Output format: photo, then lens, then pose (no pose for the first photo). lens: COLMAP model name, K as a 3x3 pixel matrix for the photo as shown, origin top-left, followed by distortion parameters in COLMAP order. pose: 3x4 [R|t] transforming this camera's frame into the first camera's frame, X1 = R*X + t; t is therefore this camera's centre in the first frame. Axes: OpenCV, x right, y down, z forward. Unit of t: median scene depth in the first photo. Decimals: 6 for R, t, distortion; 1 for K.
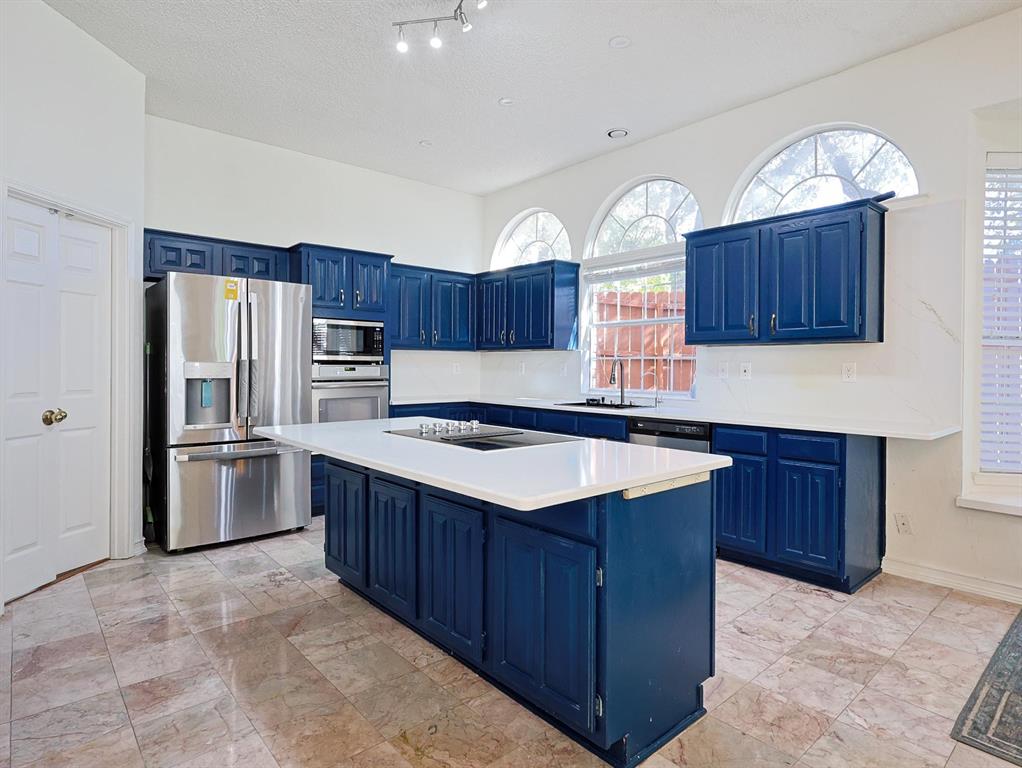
lens RADIAL K [[563.4, 0, 512.1], [0, 563.4, 370.6], [0, 0, 1]] dist [-0.003704, -0.000072]
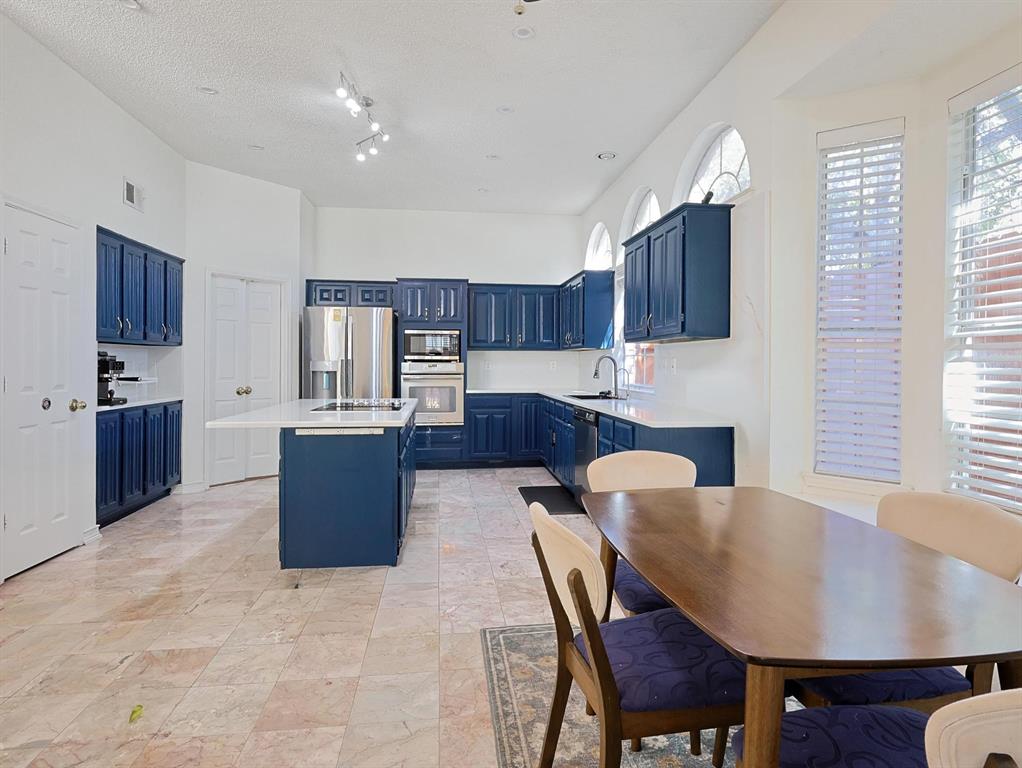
lens RADIAL K [[574.8, 0, 515.1], [0, 574.8, 368.2], [0, 0, 1]] dist [-0.005228, 0.001503]
pose [[0.833445, 0.001759, -0.552600, 0.664297], [-0.003728, 0.999990, -0.002440, 0.006335], [0.552590, 0.004094, 0.833443, -0.052483]]
